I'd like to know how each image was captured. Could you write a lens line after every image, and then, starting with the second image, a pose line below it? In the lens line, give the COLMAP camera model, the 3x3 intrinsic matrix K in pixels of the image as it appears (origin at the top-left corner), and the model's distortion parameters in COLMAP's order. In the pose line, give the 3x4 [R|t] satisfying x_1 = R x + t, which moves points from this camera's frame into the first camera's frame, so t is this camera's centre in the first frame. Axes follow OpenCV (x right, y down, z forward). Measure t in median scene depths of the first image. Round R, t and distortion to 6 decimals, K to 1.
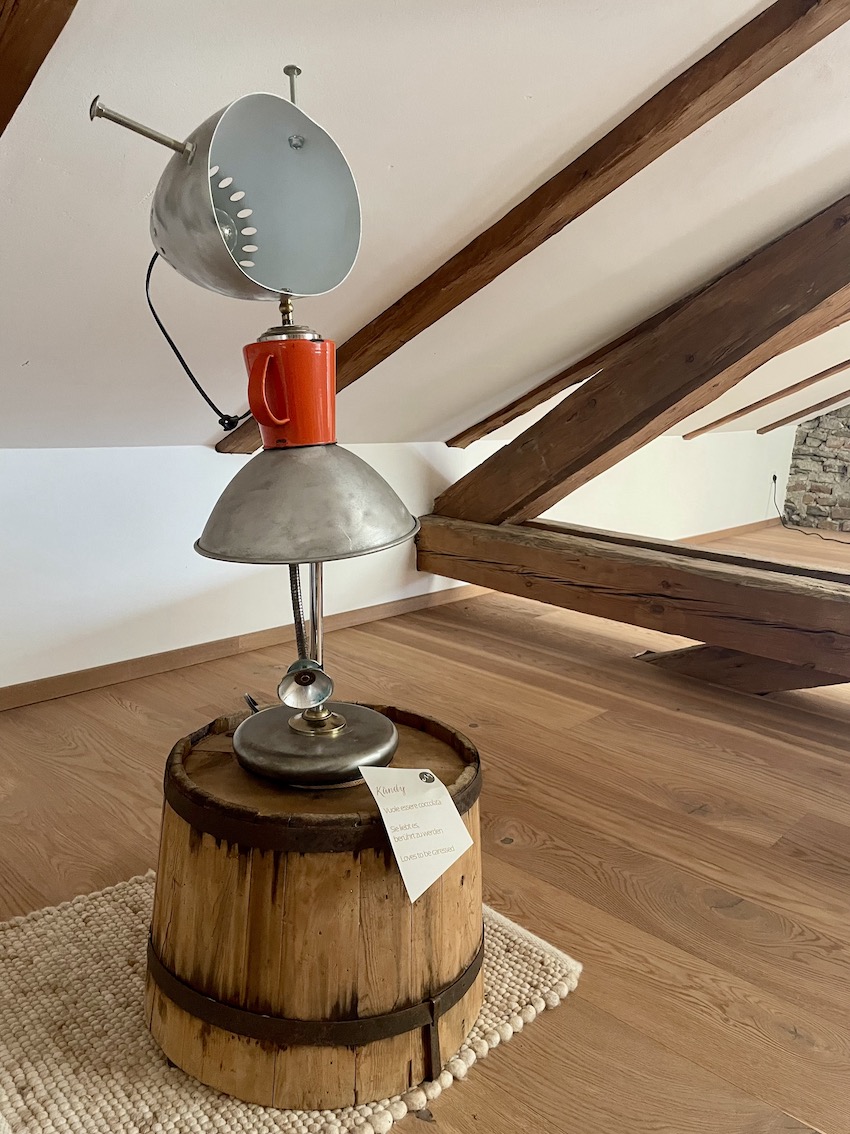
lens RADIAL K [[873.3, 0, 430.6], [0, 873.3, 568.4], [0, 0, 1]] dist [0.030687, -0.026677]
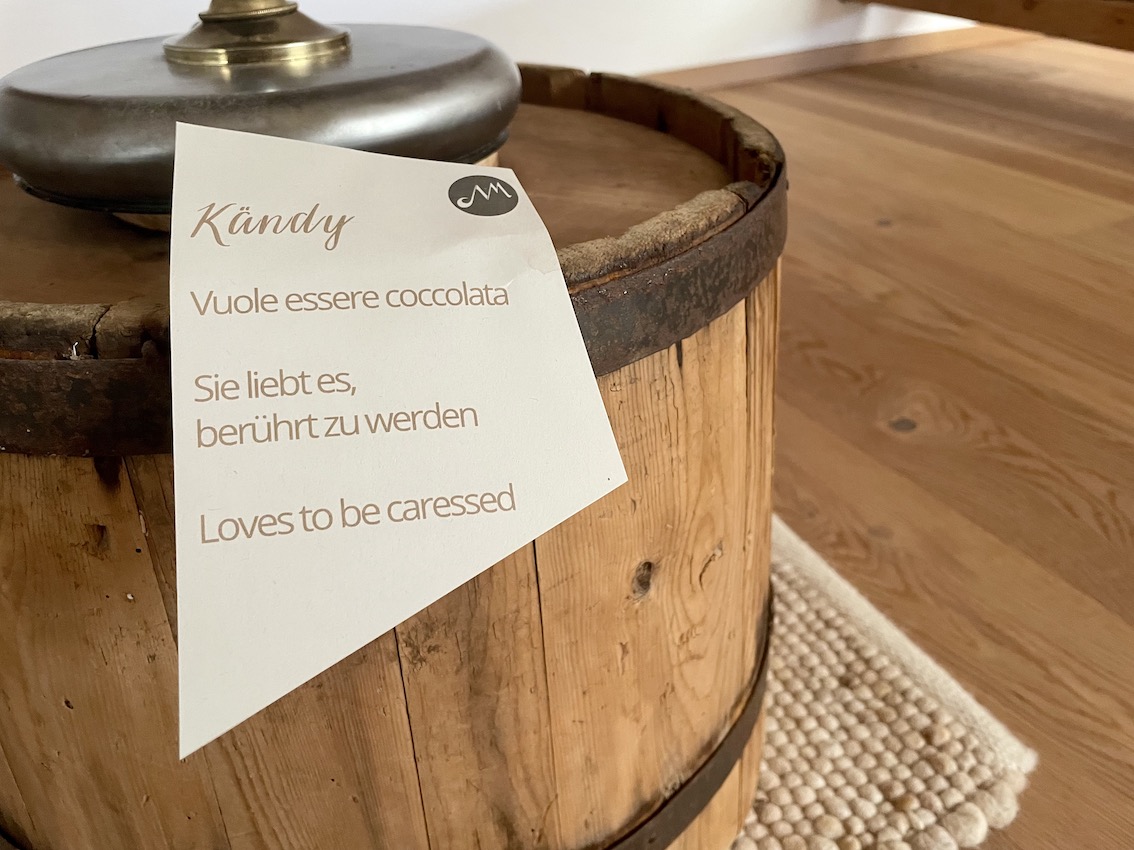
lens RADIAL K [[873.3, 0, 567.9], [0, 873.3, 413.3], [0, 0, 1]] dist [0.030687, -0.026677]
pose [[0.942334, 0.113753, -0.314749, 0.082570], [-0.000900, 0.941322, 0.337508, 0.177086], [0.334673, -0.317761, 0.887143, 0.641170]]
